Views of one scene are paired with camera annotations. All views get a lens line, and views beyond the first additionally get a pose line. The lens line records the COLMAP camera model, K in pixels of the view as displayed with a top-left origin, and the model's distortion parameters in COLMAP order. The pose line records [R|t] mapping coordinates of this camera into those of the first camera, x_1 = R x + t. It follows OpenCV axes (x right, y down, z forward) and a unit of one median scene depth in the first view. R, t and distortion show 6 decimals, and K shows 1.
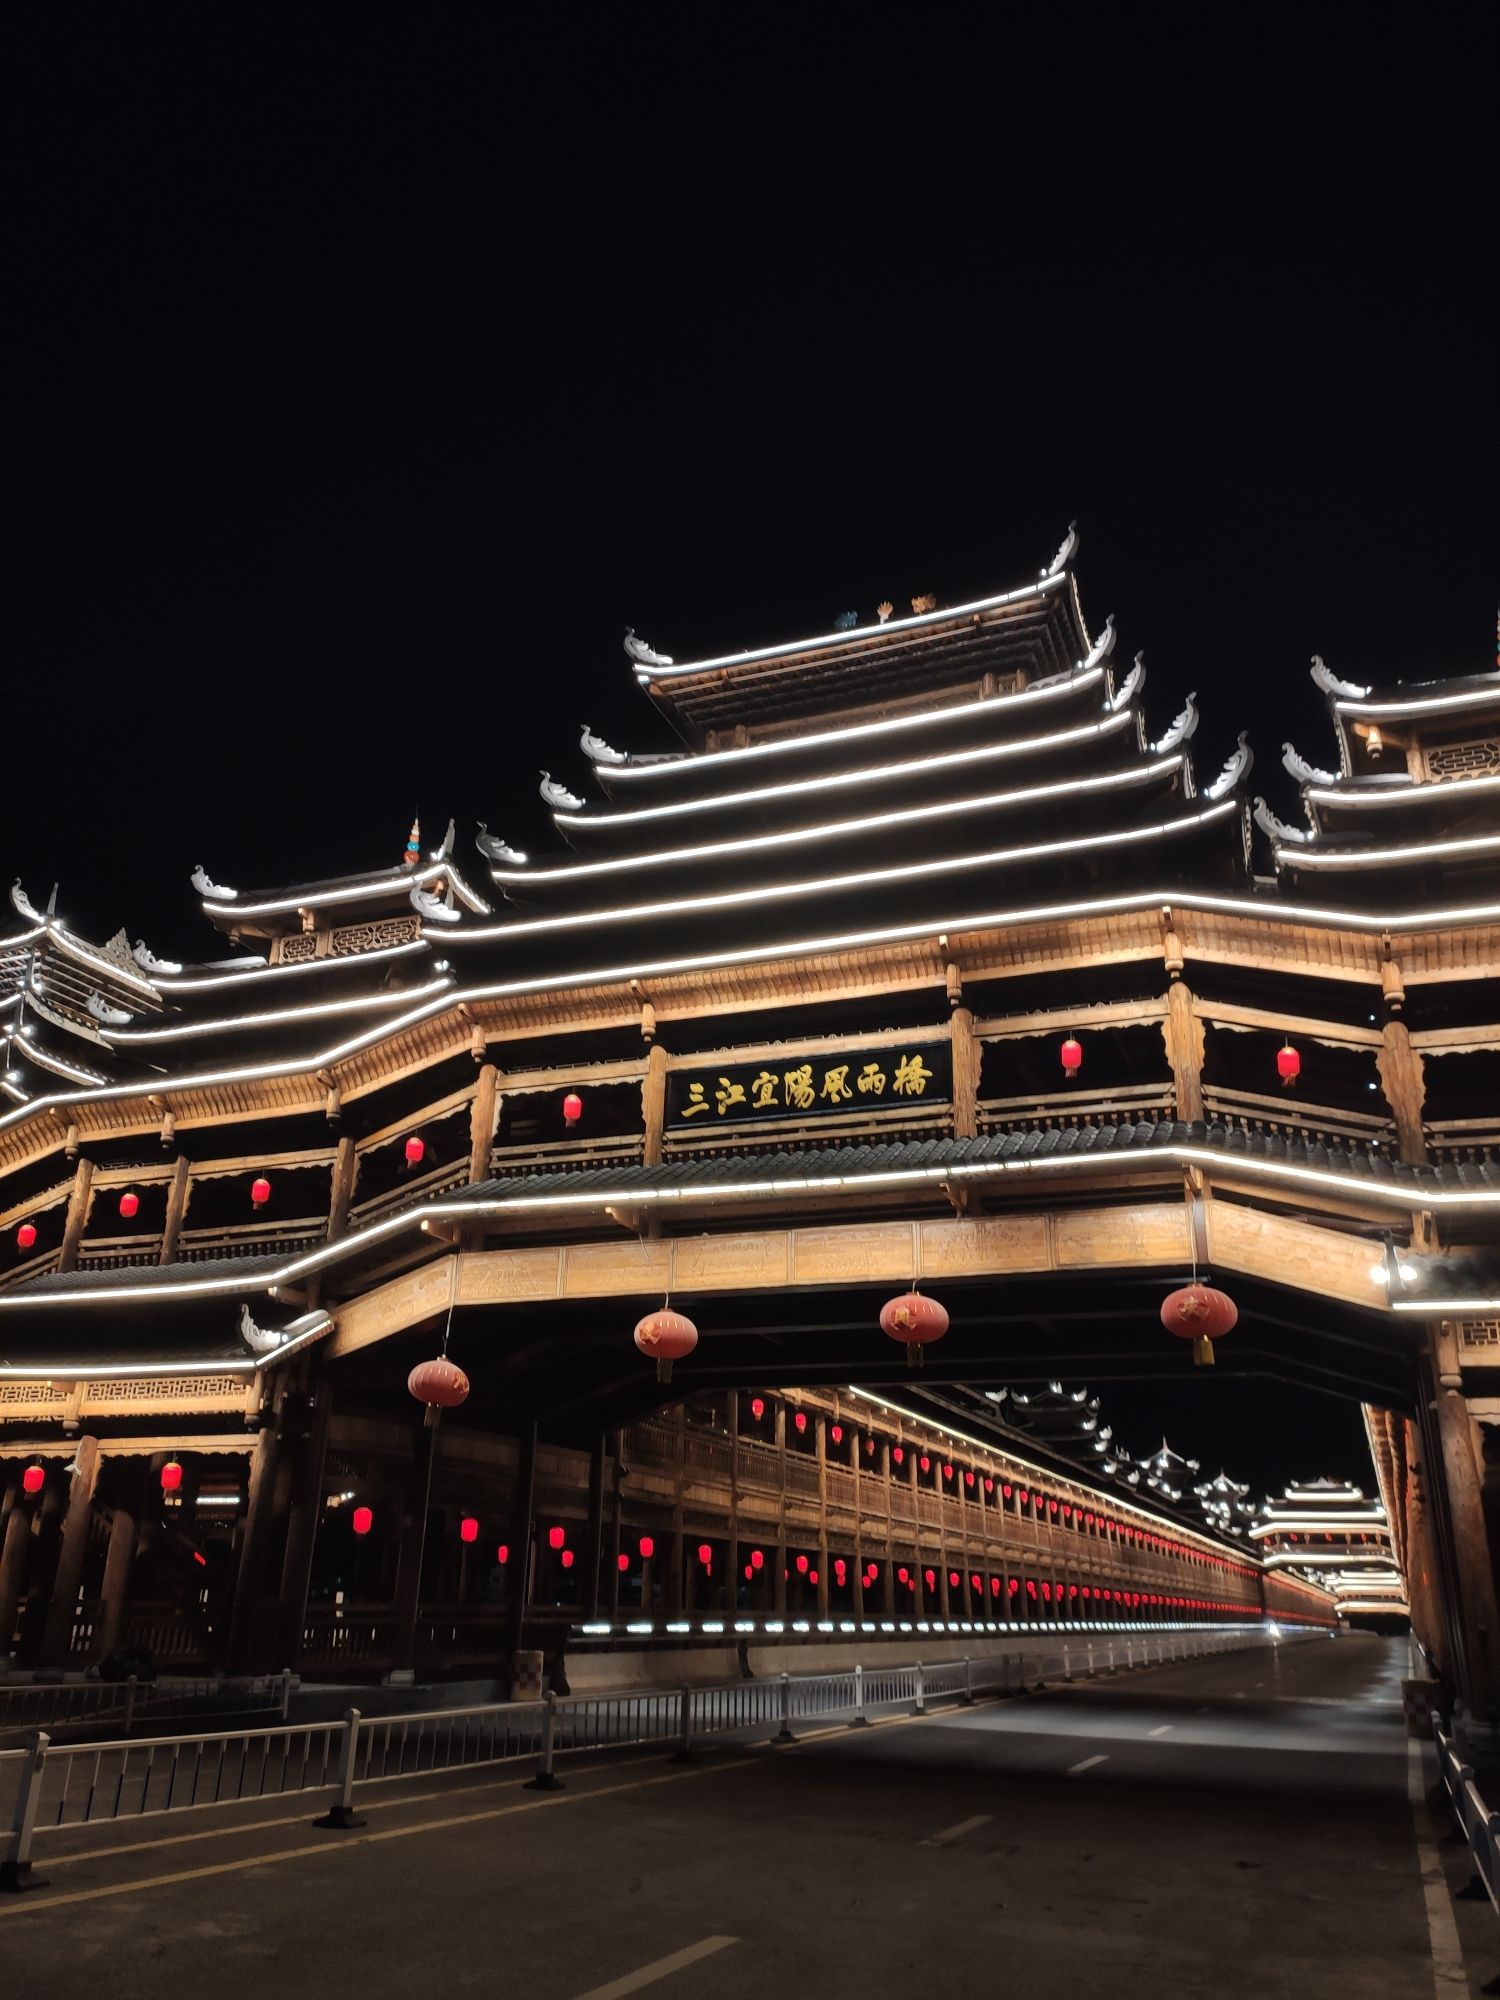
lens RADIAL K [[1495.0, 0, 750.2], [0, 1495.0, 986.4], [0, 0, 1]] dist [0.067867, -0.066466]
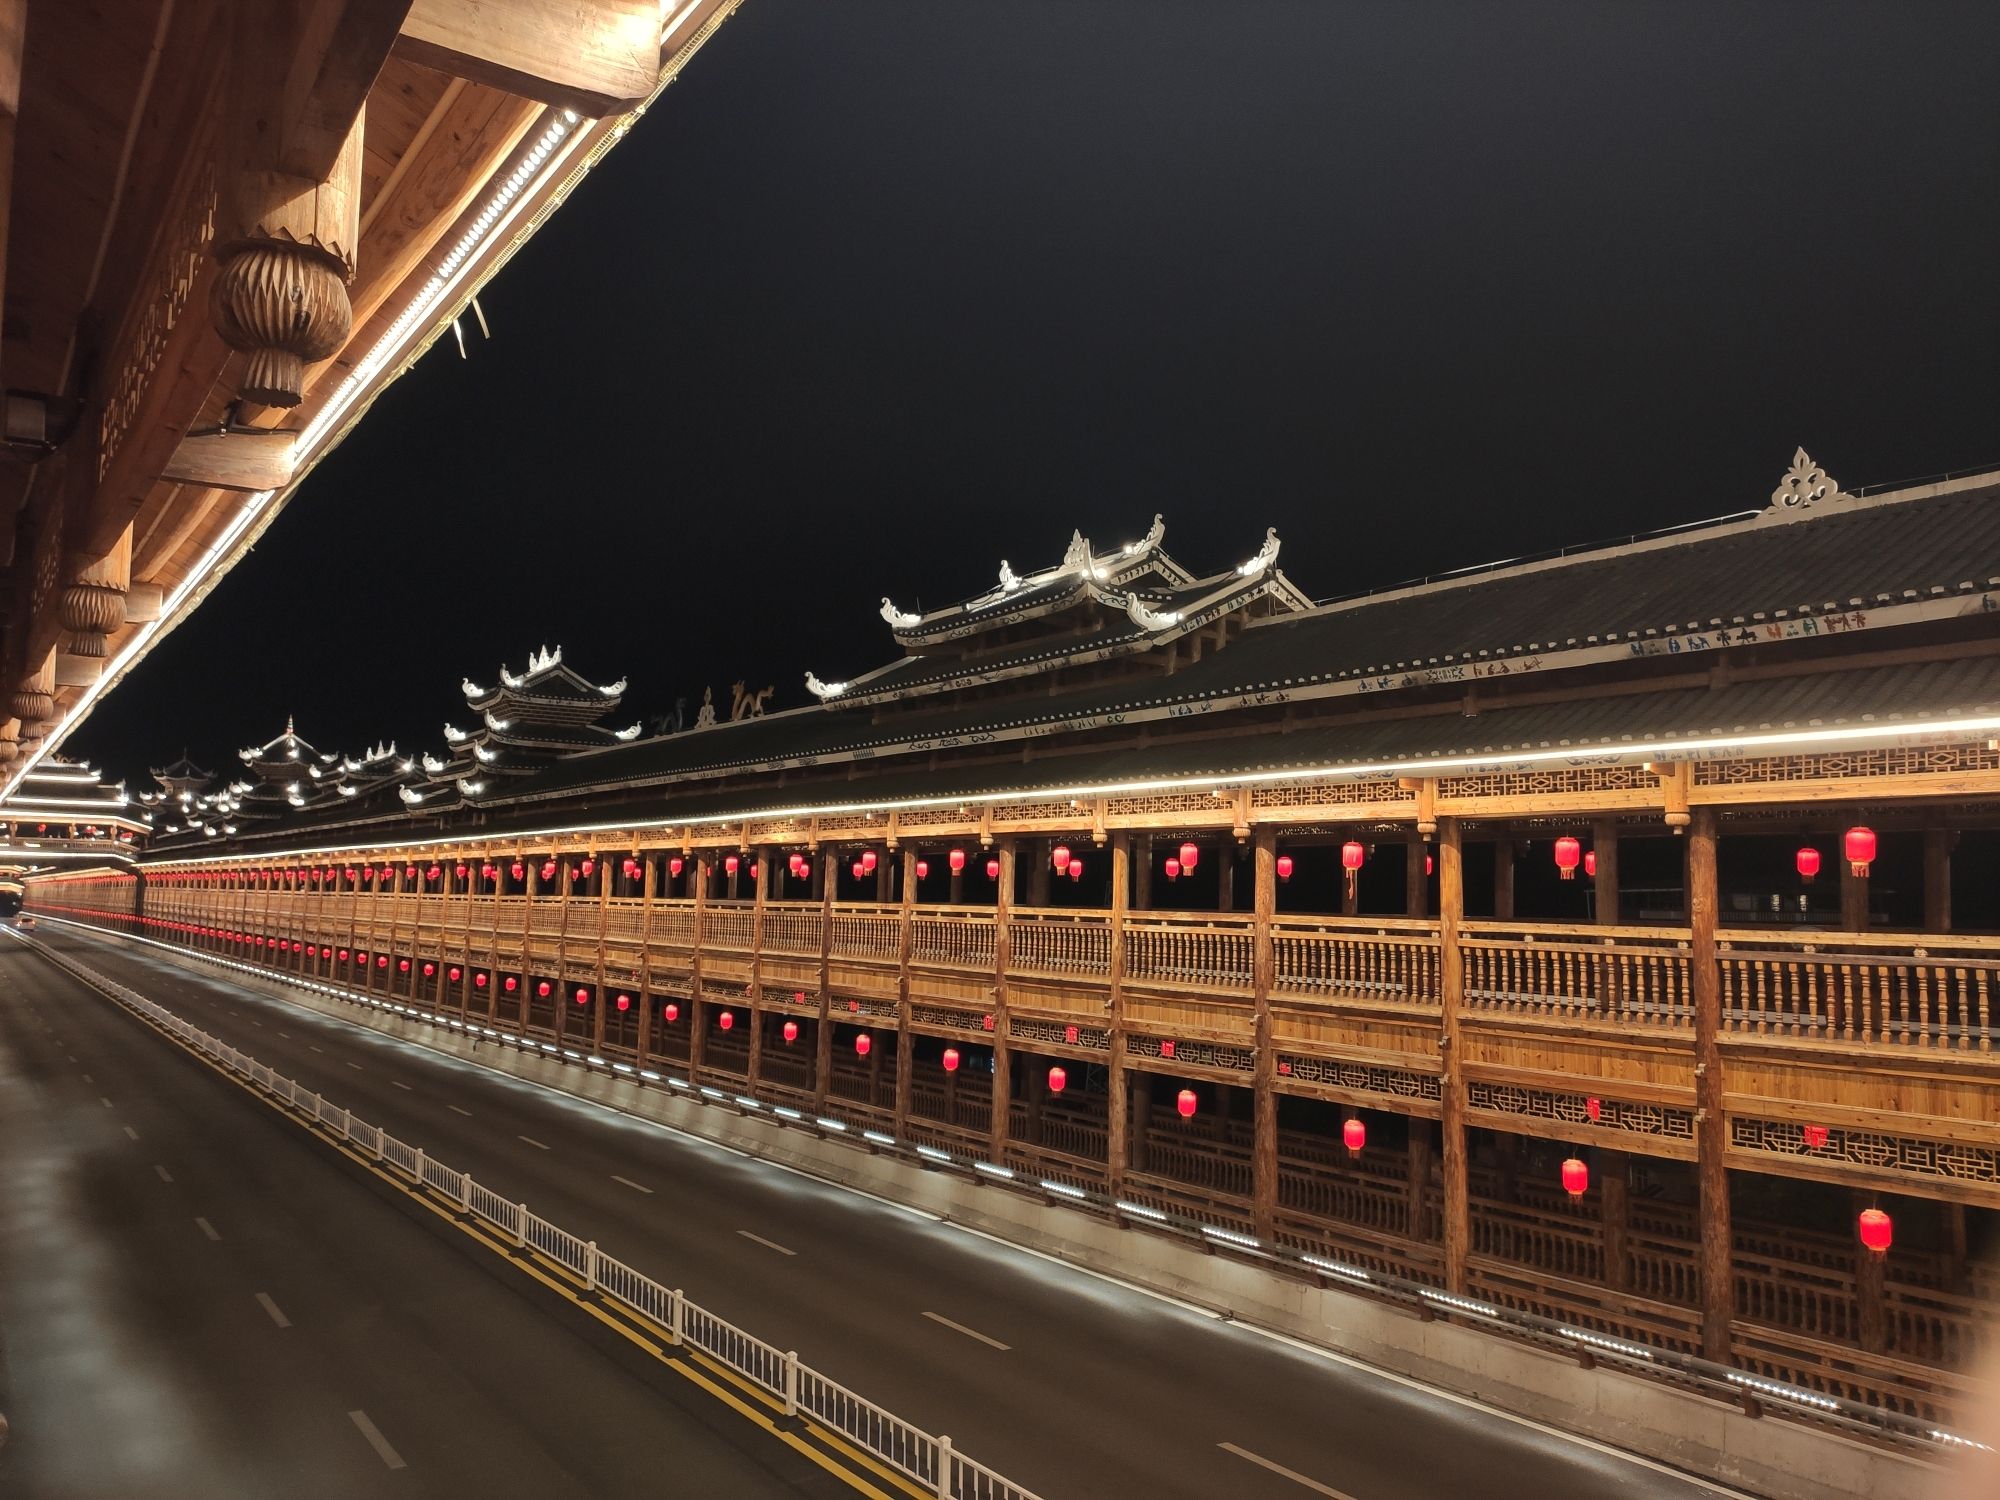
lens RADIAL K [[1495.0, 0, 1003.4], [0, 1495.0, 744.0], [0, 0, 1]] dist [0.067867, -0.066466]
pose [[0.543062, 0.073300, 0.836487, 0.000071], [-0.322458, 0.938005, 0.127150, 0.439369], [-0.775309, -0.338782, 0.533031, 1.447292]]
